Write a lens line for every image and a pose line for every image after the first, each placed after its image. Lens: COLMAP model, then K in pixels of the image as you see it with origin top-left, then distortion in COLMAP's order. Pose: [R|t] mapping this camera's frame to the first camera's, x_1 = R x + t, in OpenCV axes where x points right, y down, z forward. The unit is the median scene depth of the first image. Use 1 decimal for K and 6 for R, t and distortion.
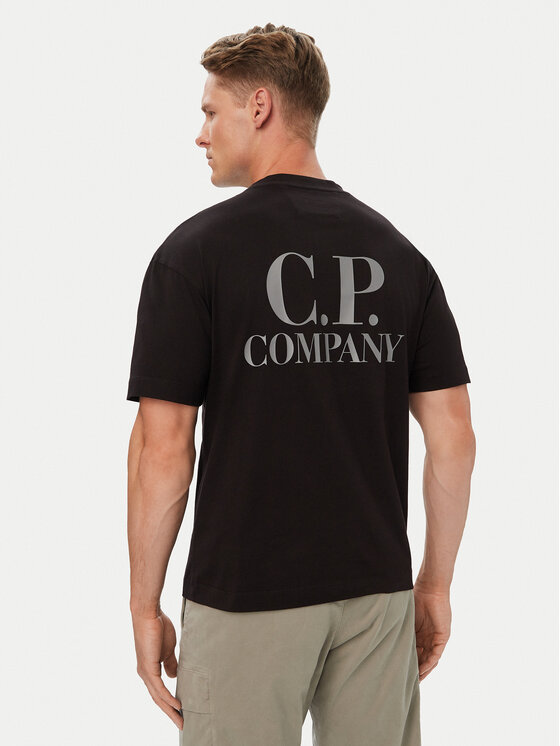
lens RADIAL K [[741.3, 0, 280.0], [0, 741.3, 373.0], [0, 0, 1]] dist [-0.381825, 0.000046]
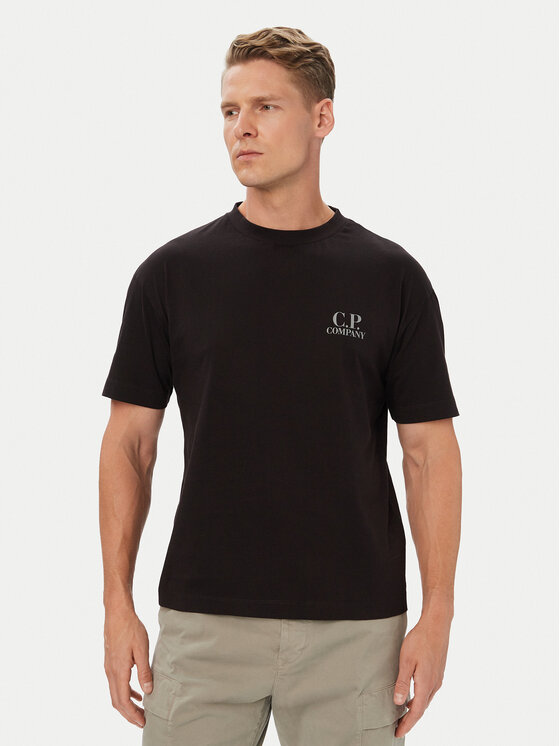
lens RADIAL K [[1049.9, 0, 280.0], [0, 1049.9, 373.0], [0, 0, 1]] dist [-0.004890, -0.009000]
pose [[0.997156, 0.062435, 0.042215, -0.663925], [-0.061090, 0.997606, -0.032418, 0.486027], [-0.044138, 0.029747, 0.998582, -5.944345]]
